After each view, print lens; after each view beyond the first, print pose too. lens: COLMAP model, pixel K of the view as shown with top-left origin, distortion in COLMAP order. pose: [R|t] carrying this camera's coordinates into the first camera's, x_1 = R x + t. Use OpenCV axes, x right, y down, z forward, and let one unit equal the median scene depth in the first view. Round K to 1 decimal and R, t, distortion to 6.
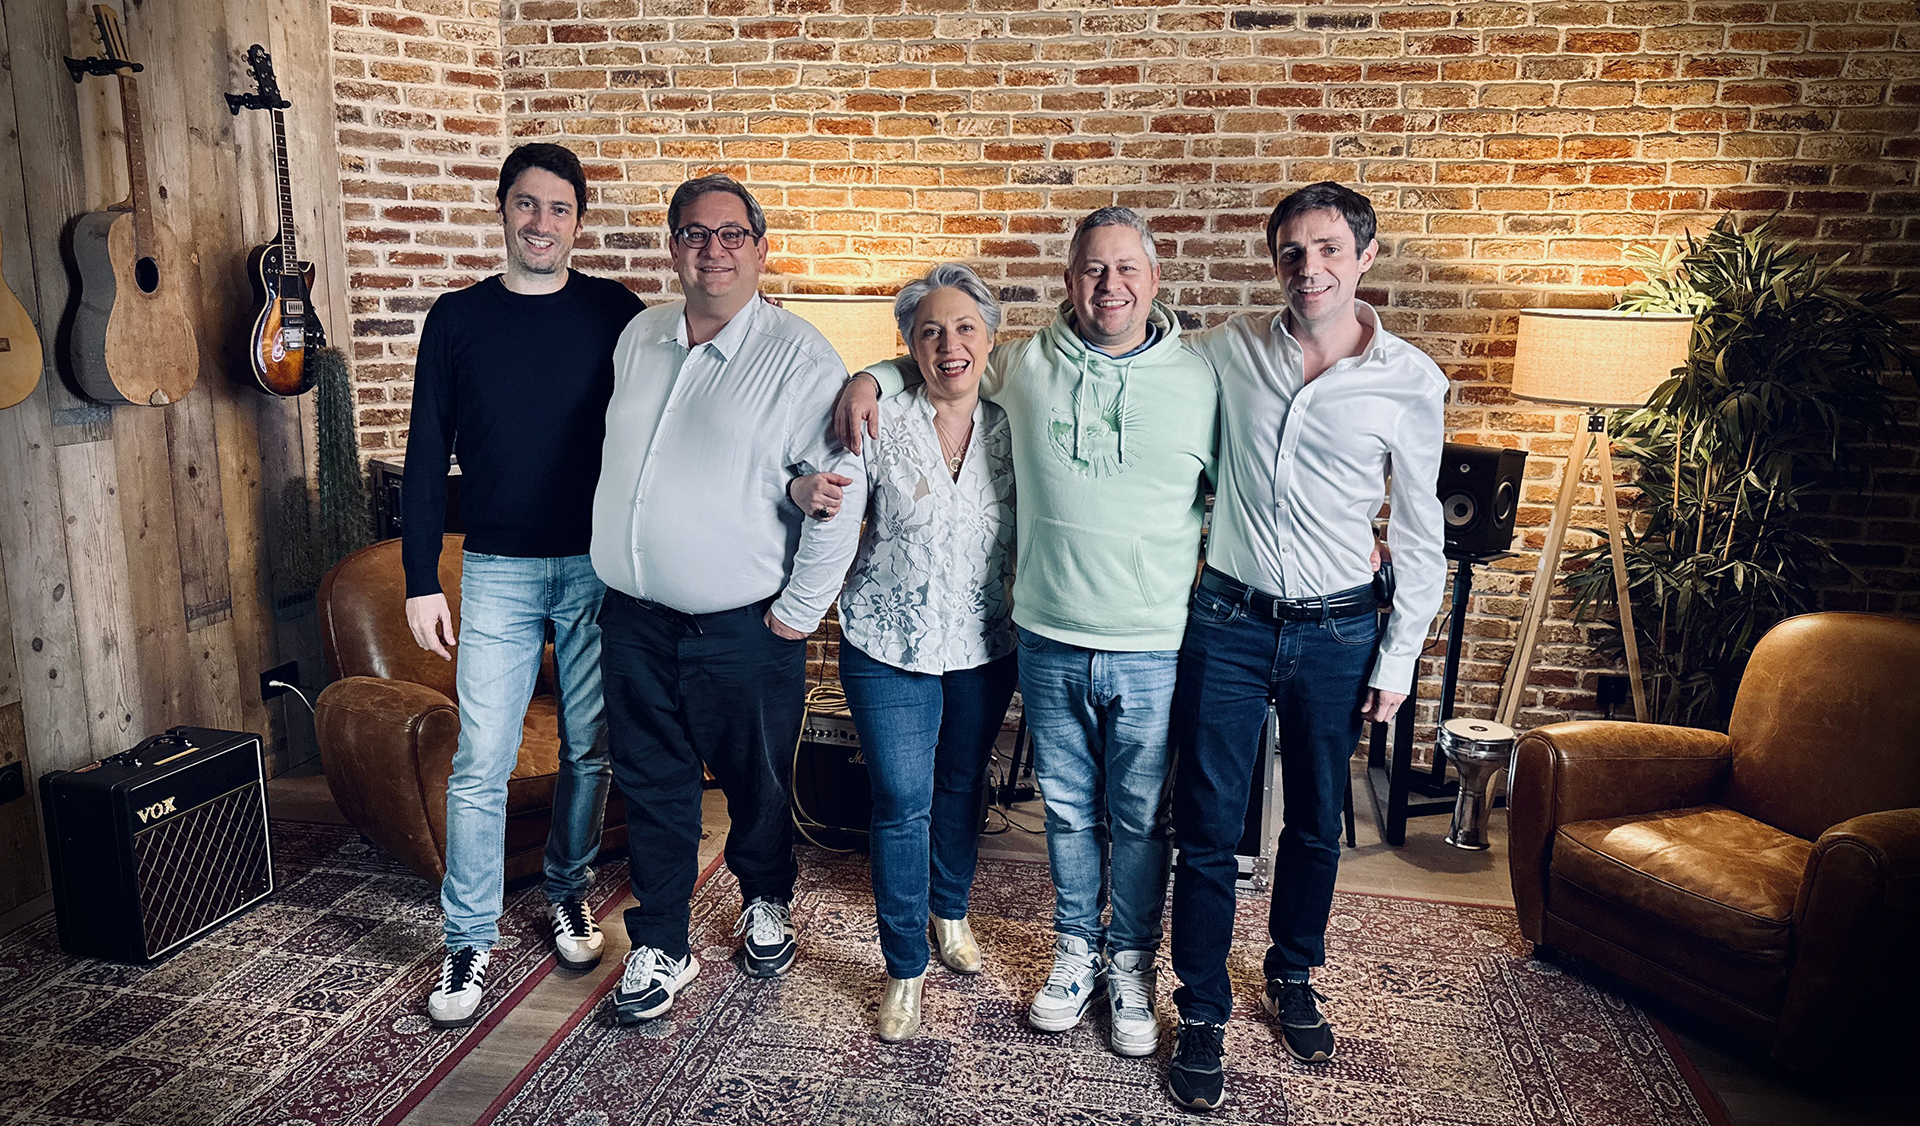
lens RADIAL K [[1464.3, 0, 960.0], [0, 1464.3, 563.0], [0, 0, 1]] dist [-0.000573, -0.000533]
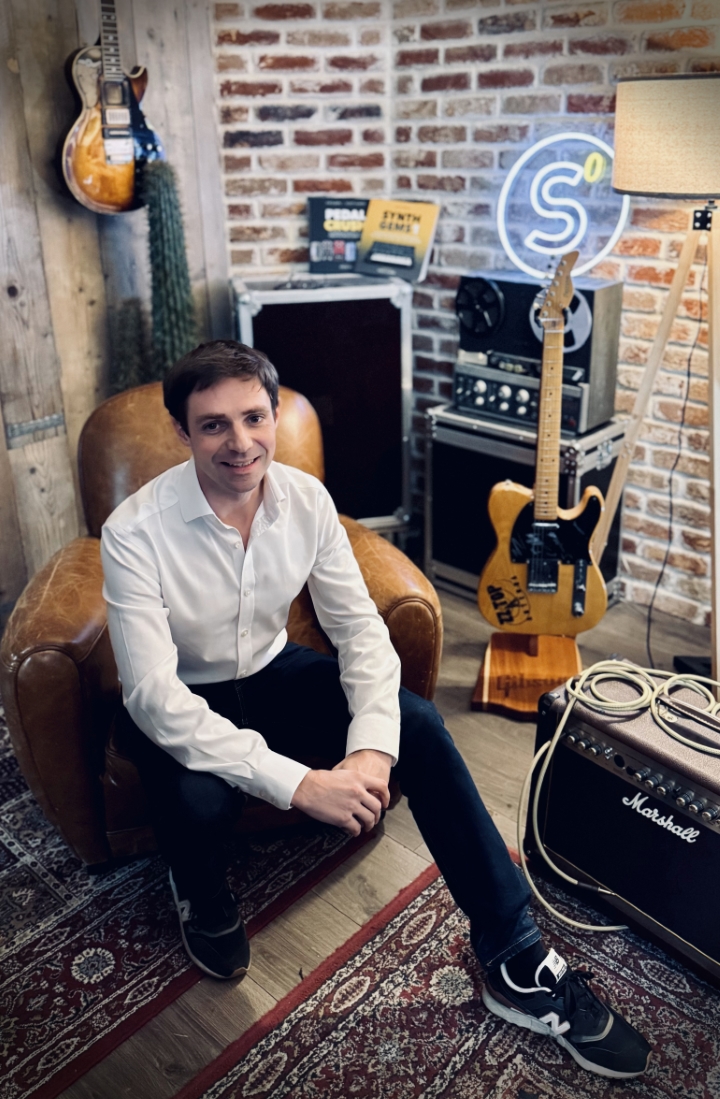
lens RADIAL K [[966.4, 0, 331.5], [0, 966.4, 467.8], [0, 0, 1]] dist [0.012250, -0.047748]
pose [[0.850981, 0.147377, -0.504094, 0.006446], [-0.065641, 0.982141, 0.176327, -0.063649], [0.521078, -0.116961, 0.845457, 0.464296]]
